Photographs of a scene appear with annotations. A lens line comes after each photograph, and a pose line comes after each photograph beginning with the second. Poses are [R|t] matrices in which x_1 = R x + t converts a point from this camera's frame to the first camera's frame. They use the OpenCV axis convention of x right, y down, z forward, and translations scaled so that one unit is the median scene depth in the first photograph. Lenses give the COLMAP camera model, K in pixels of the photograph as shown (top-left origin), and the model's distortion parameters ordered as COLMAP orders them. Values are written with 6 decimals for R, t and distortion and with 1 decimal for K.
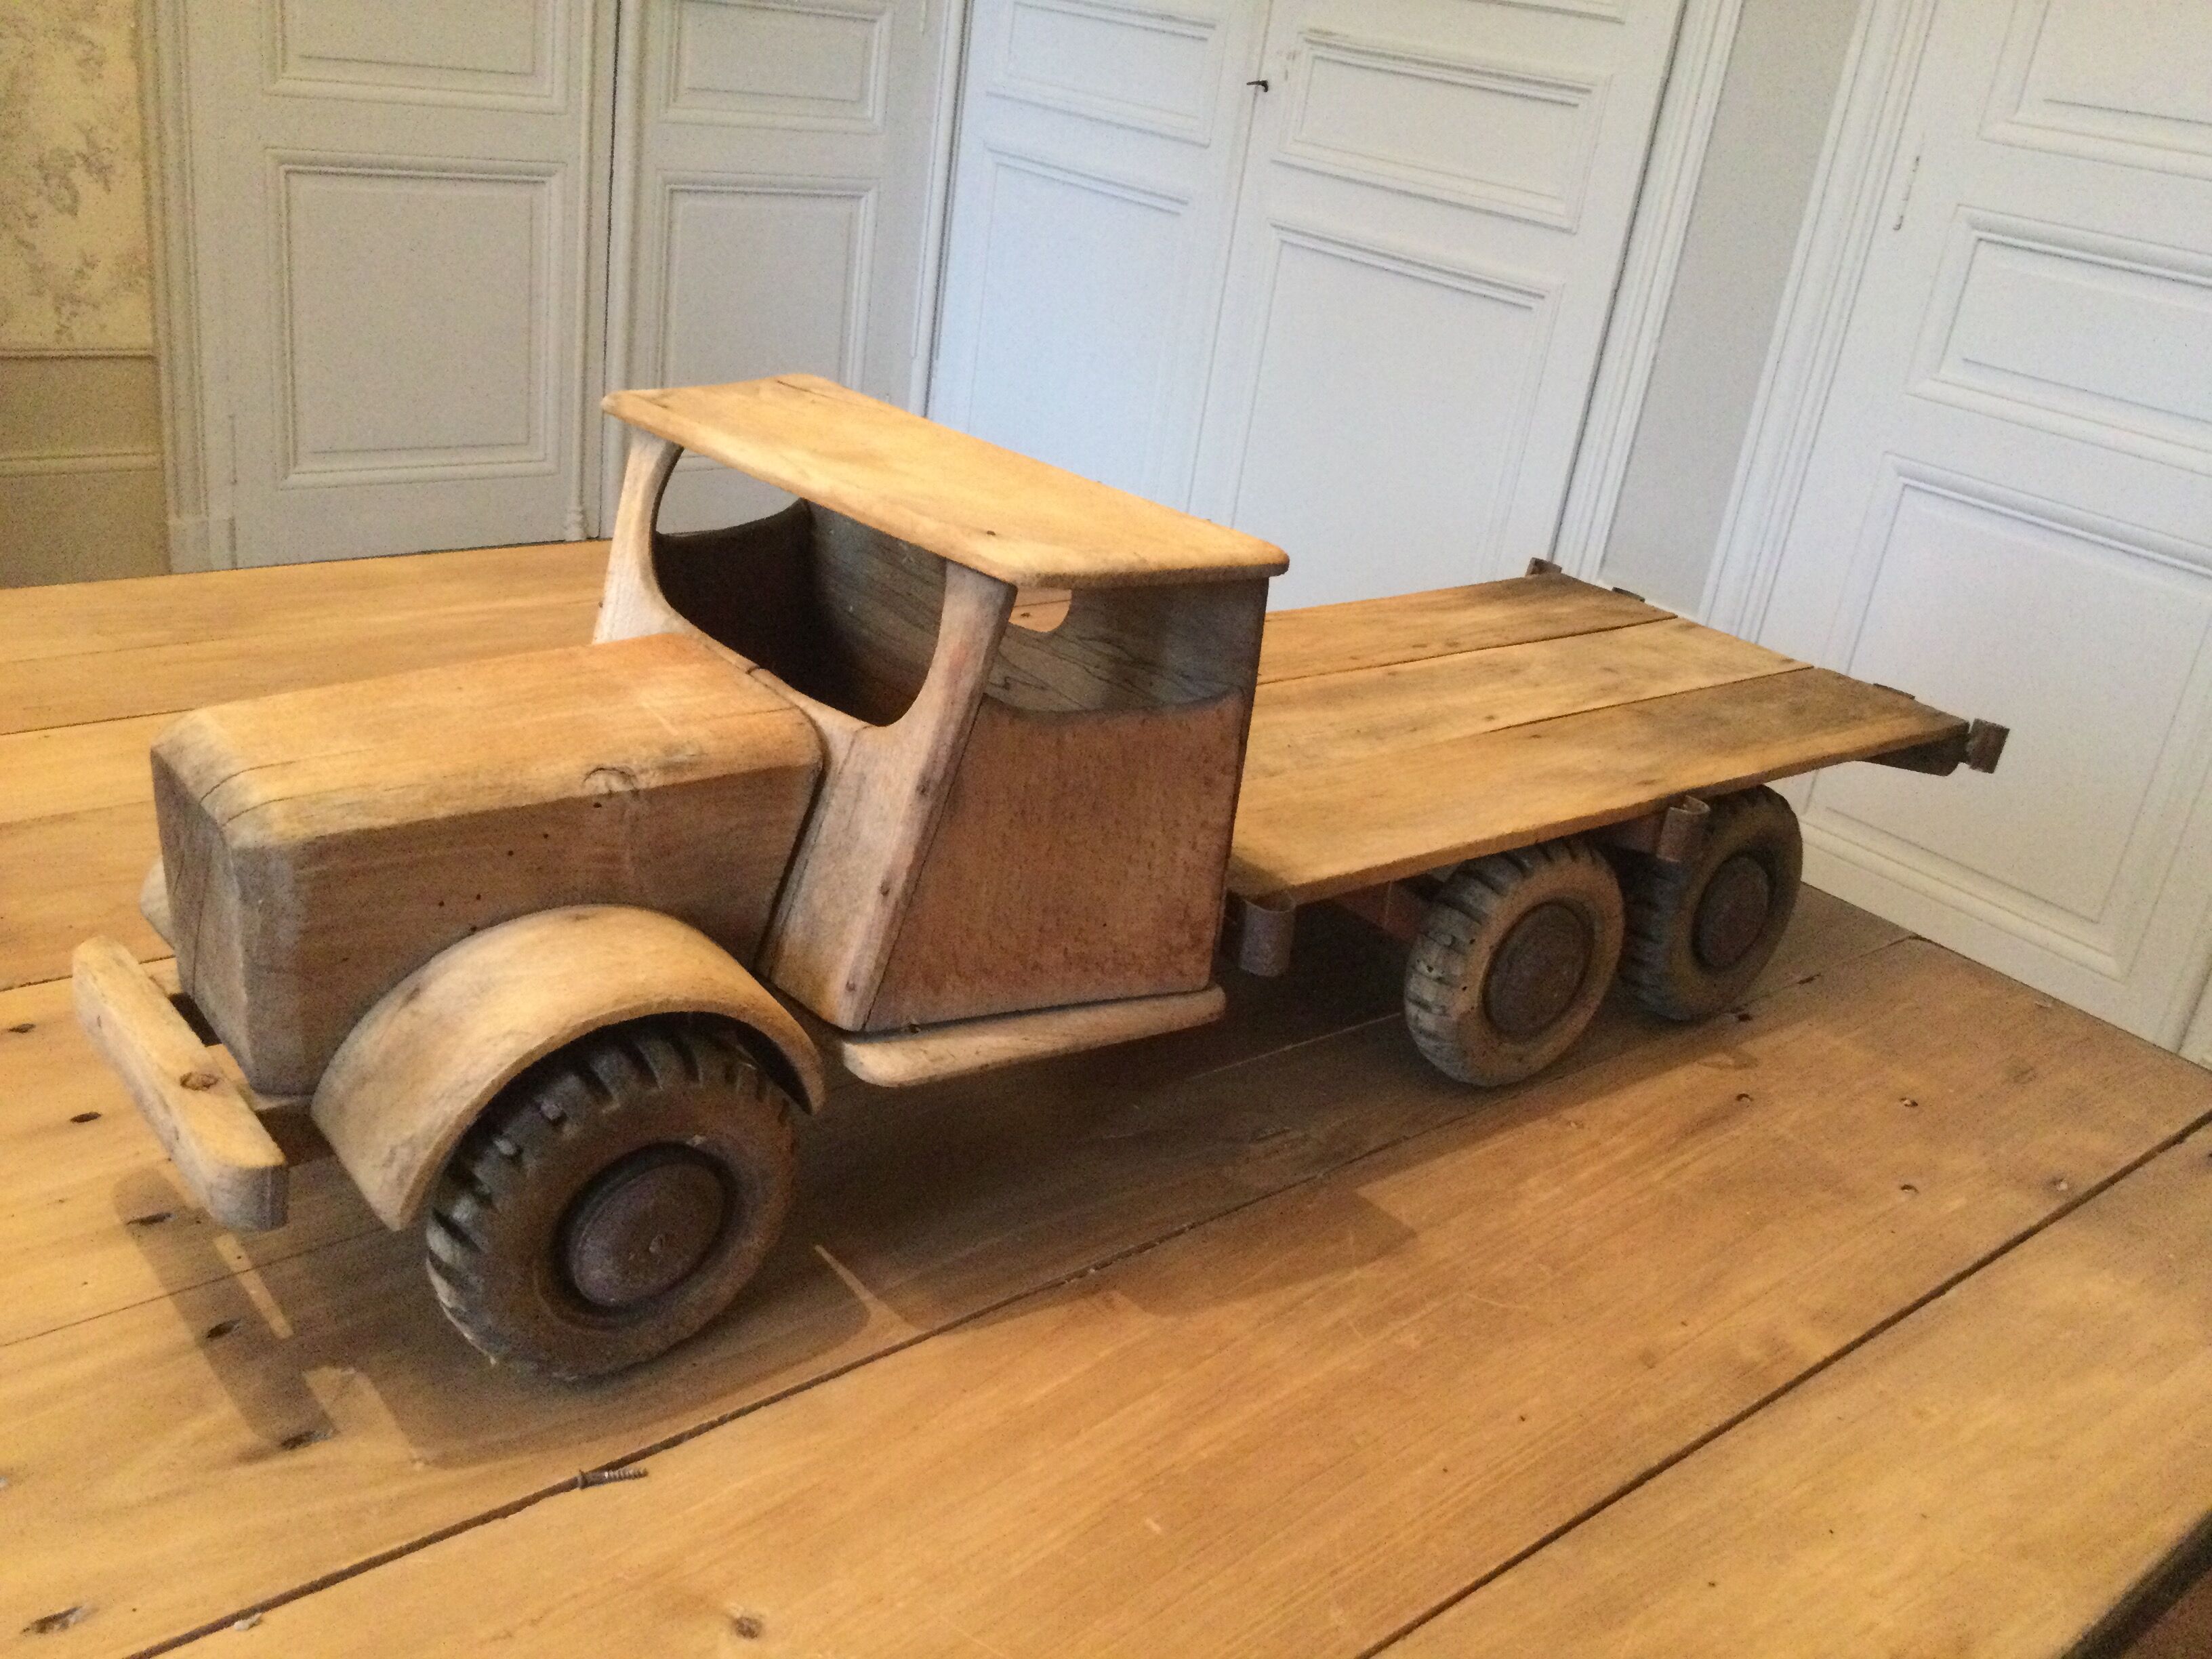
lens RADIAL K [[2003.4, 0, 1106.0], [0, 2003.4, 829.5], [0, 0, 1]] dist [0.121888, -0.206185]
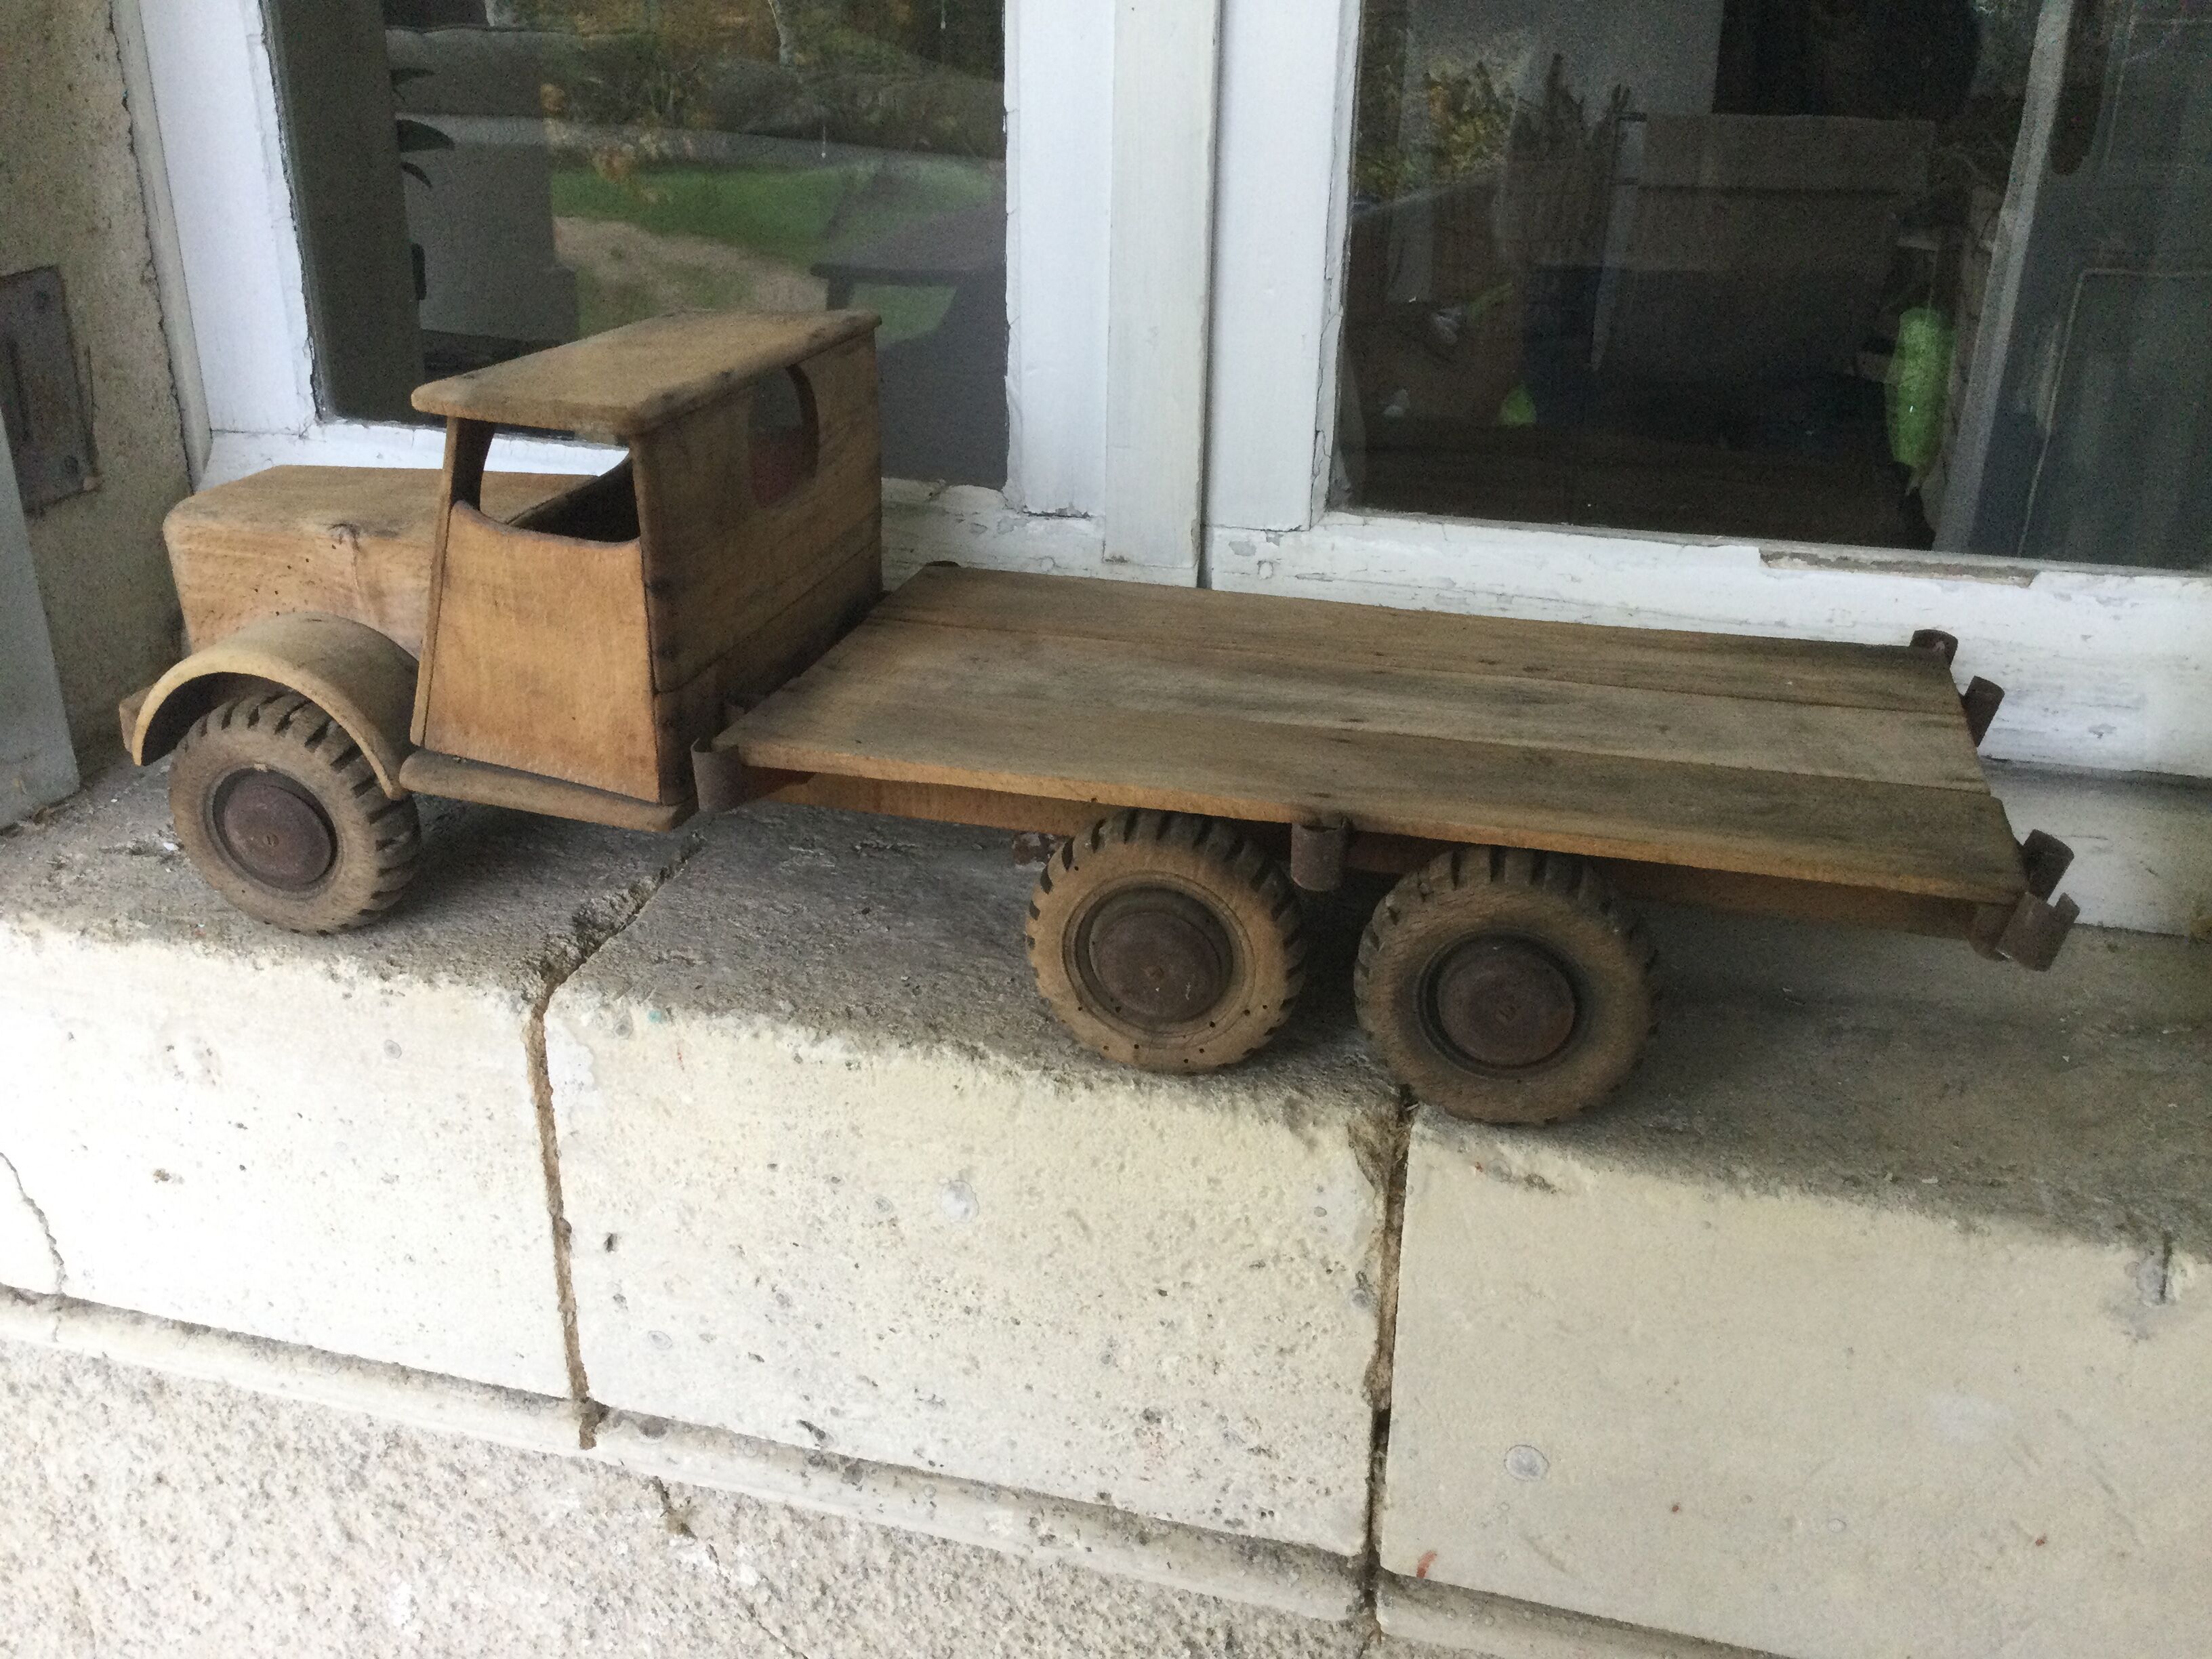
lens RADIAL K [[2003.4, 0, 1106.0], [0, 2003.4, 829.5], [0, 0, 1]] dist [0.121888, -0.206185]
pose [[0.587787, 0.215196, -0.779870, 1.128297], [-0.258981, 0.963298, 0.070617, -0.056976], [0.766443, 0.160464, 0.621946, 0.480343]]
